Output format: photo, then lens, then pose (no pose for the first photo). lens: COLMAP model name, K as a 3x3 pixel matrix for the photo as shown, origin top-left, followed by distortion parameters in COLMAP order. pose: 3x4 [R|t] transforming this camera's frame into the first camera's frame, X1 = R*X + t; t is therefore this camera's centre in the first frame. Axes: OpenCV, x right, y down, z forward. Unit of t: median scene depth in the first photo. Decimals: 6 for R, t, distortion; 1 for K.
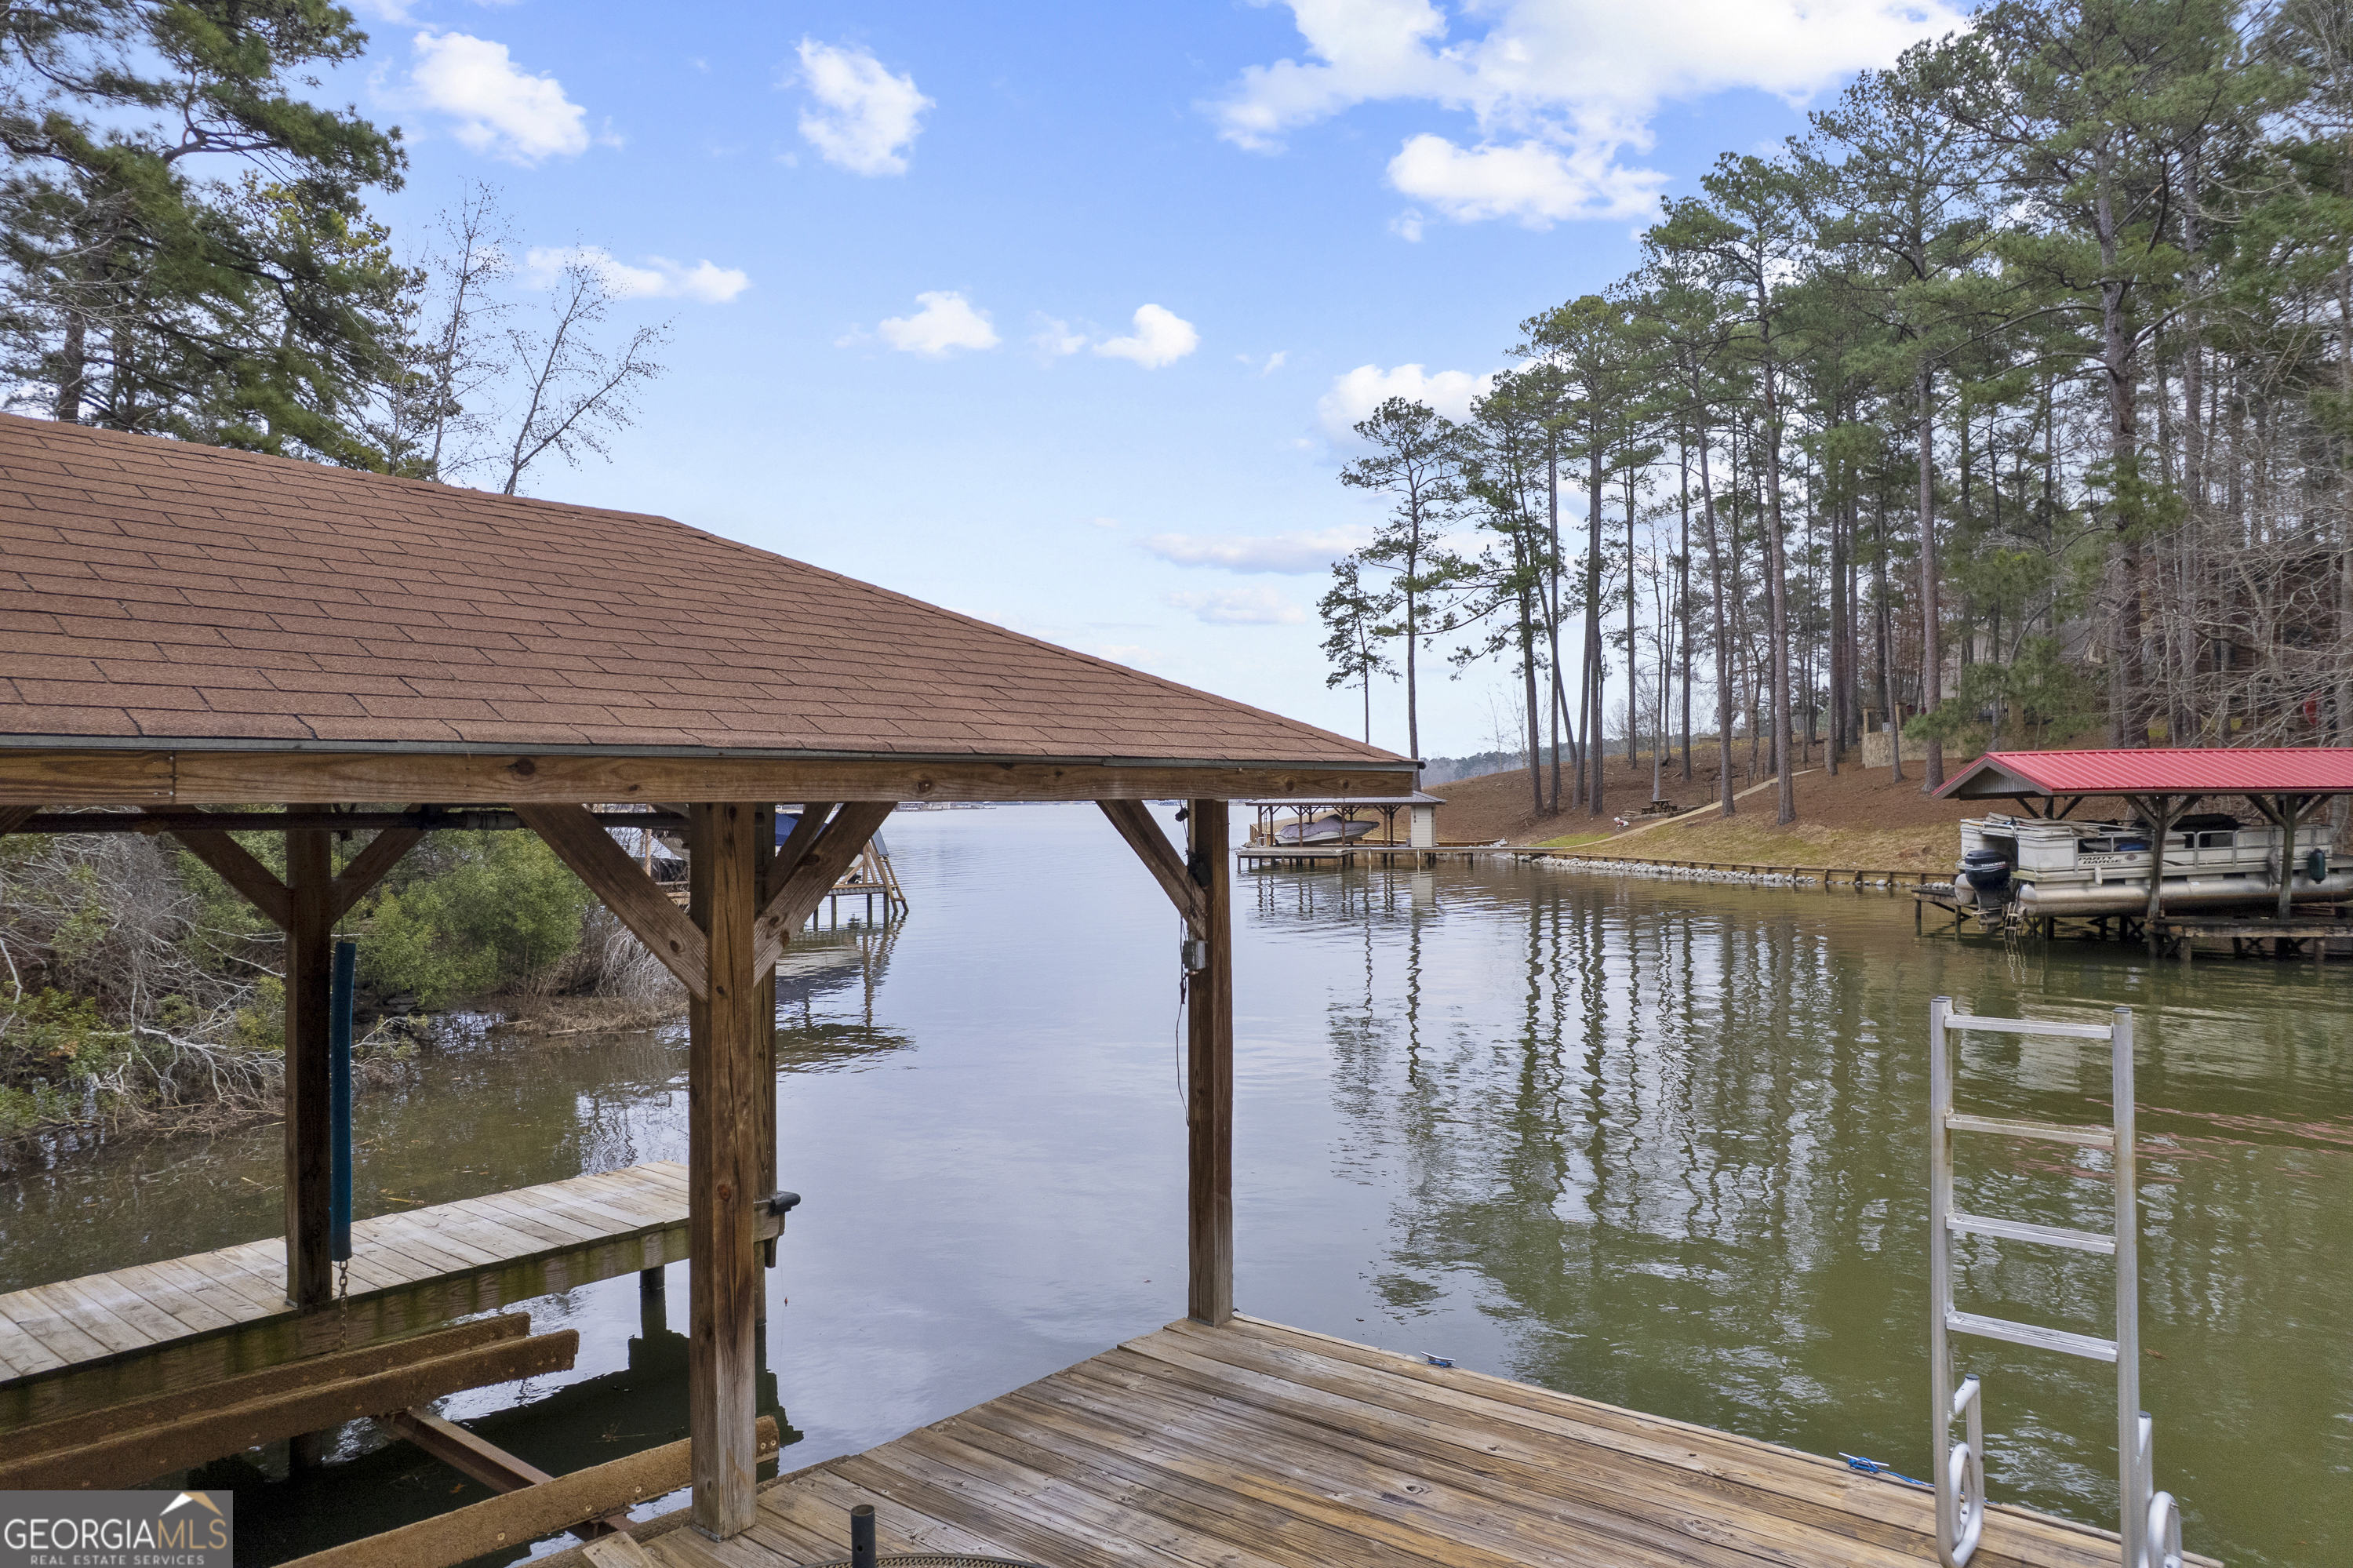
lens RADIAL K [[1509.9, 0, 1189.6], [0, 1509.9, 776.4], [0, 0, 1]] dist [-0.070129, 0.057362]
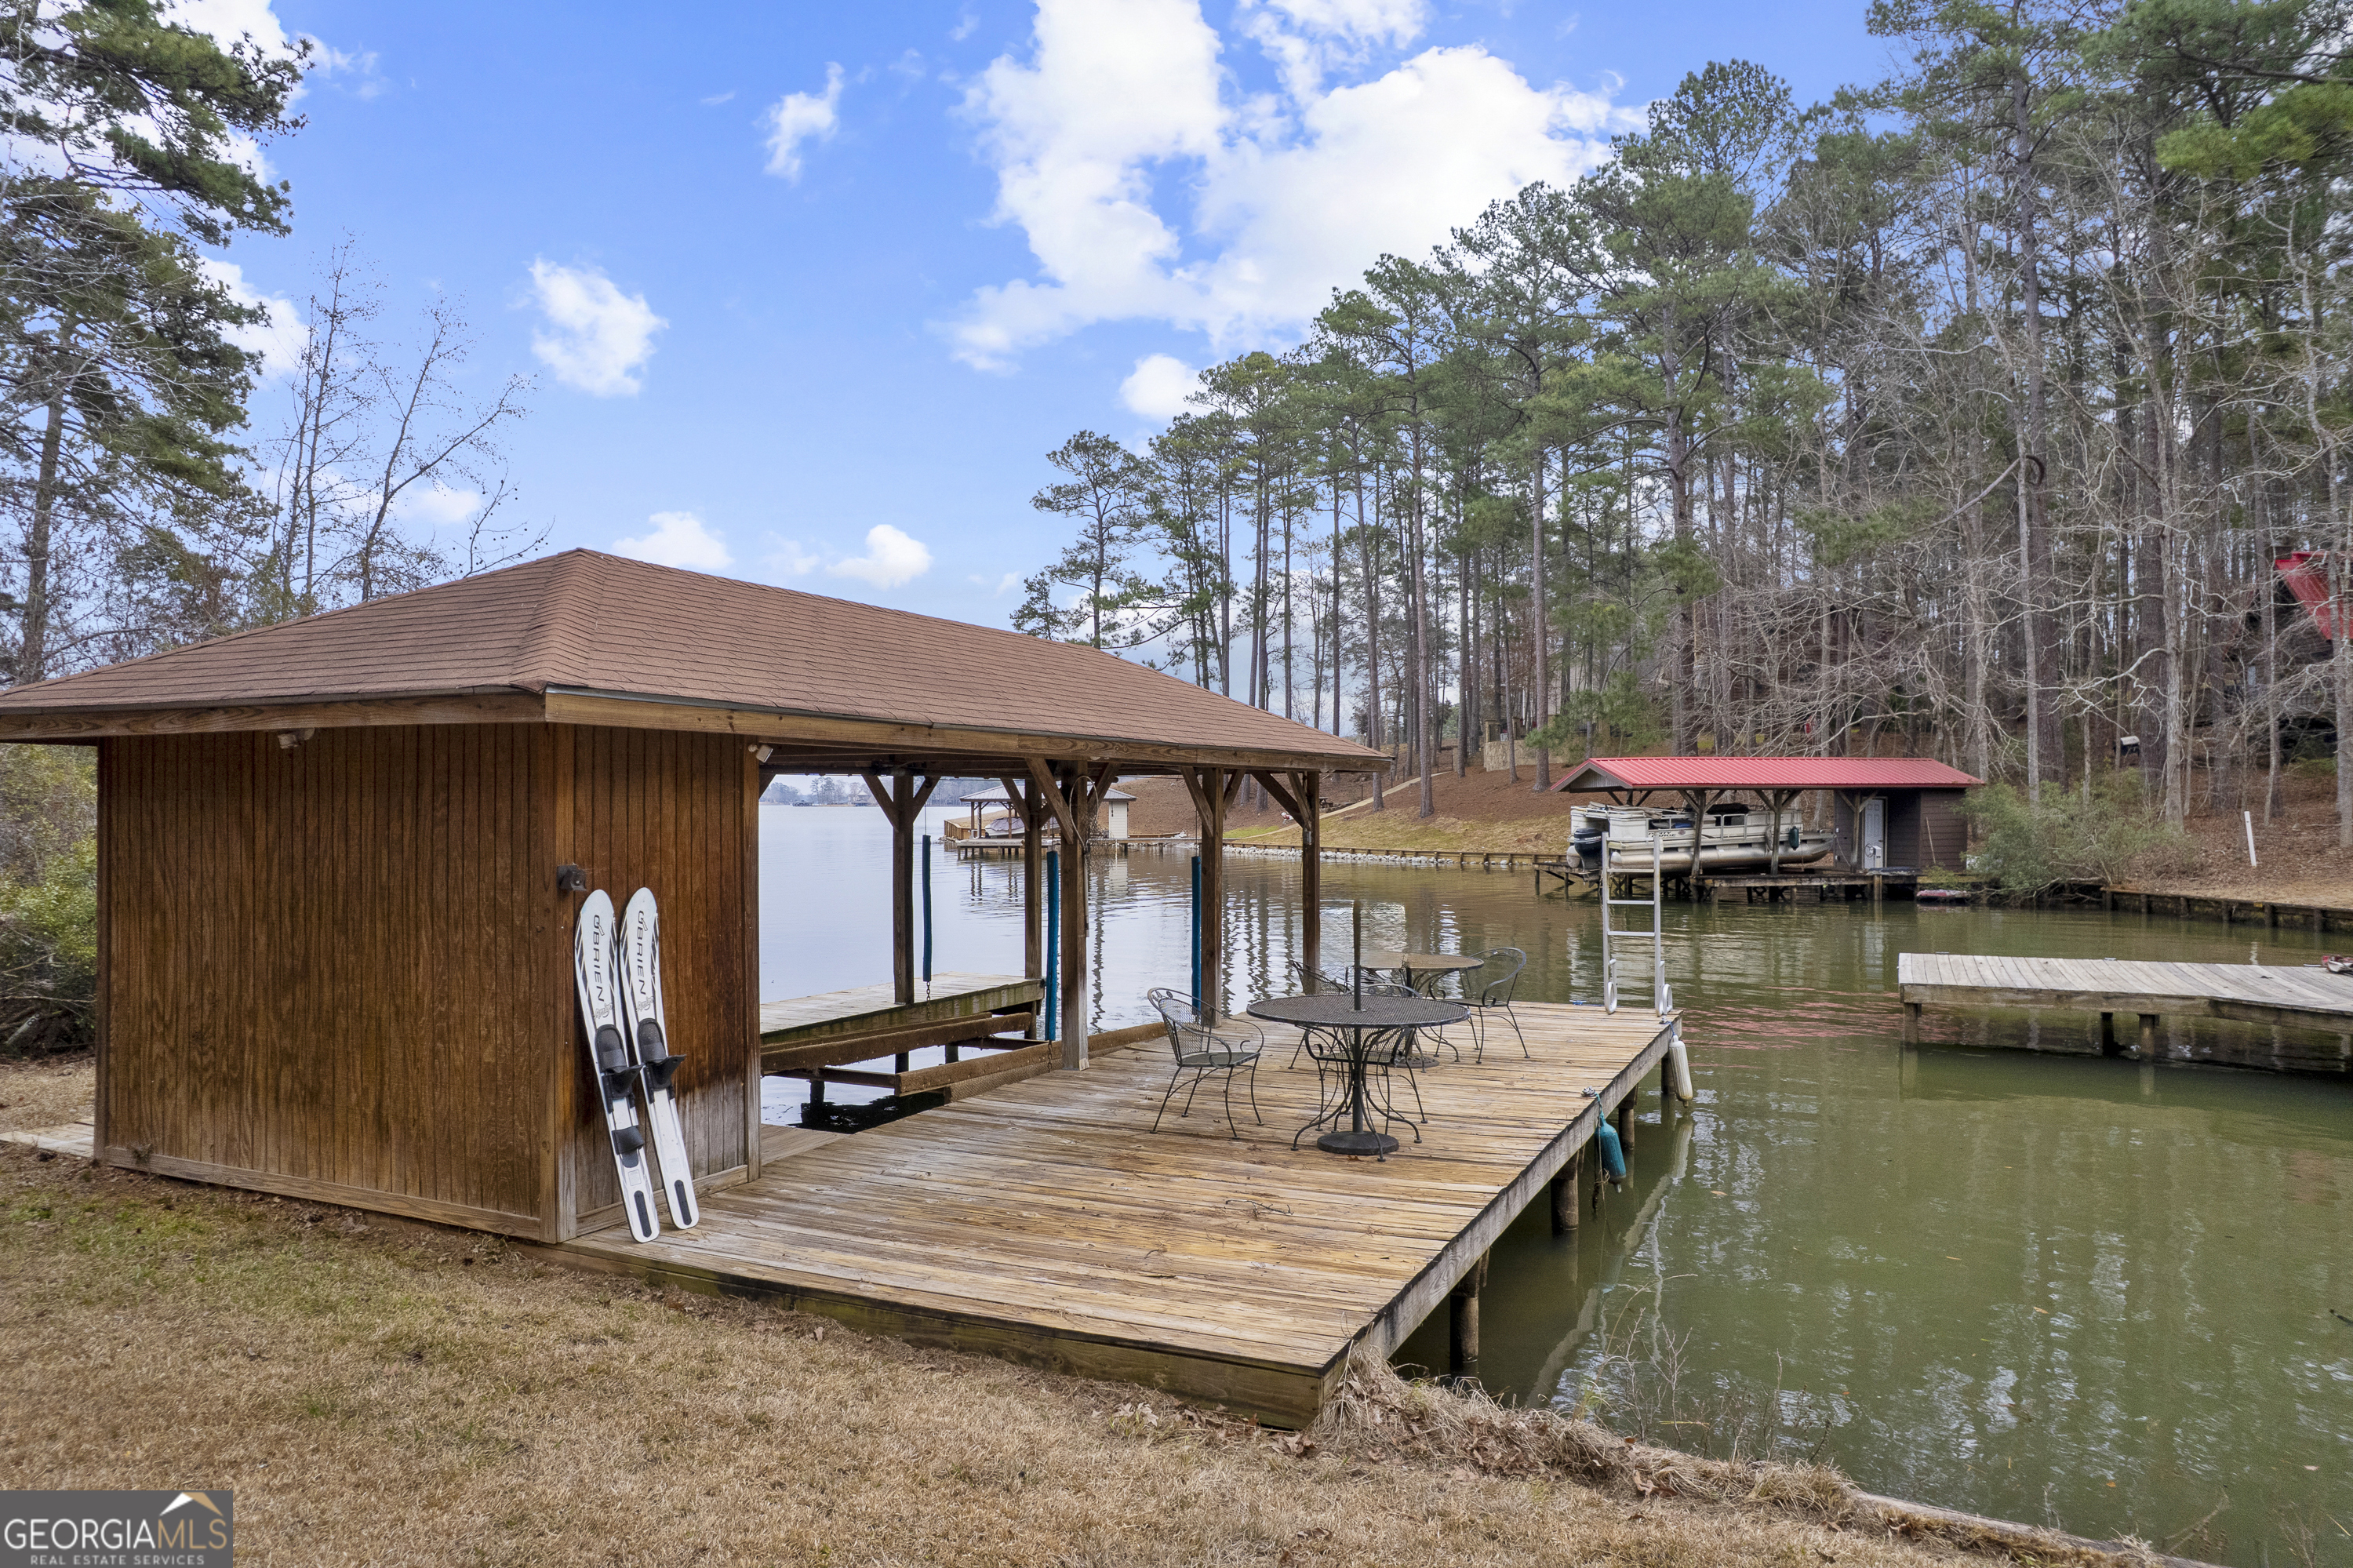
lens RADIAL K [[1509.9, 0, 1173.1], [0, 1509.9, 781.9], [0, 0, 1]] dist [-0.070129, 0.057362]
pose [[0.973048, 0.006990, 0.230496, -0.068524], [-0.007636, 0.999969, 0.001913, 0.002536], [-0.230475, -0.003622, 0.973071, -0.114577]]
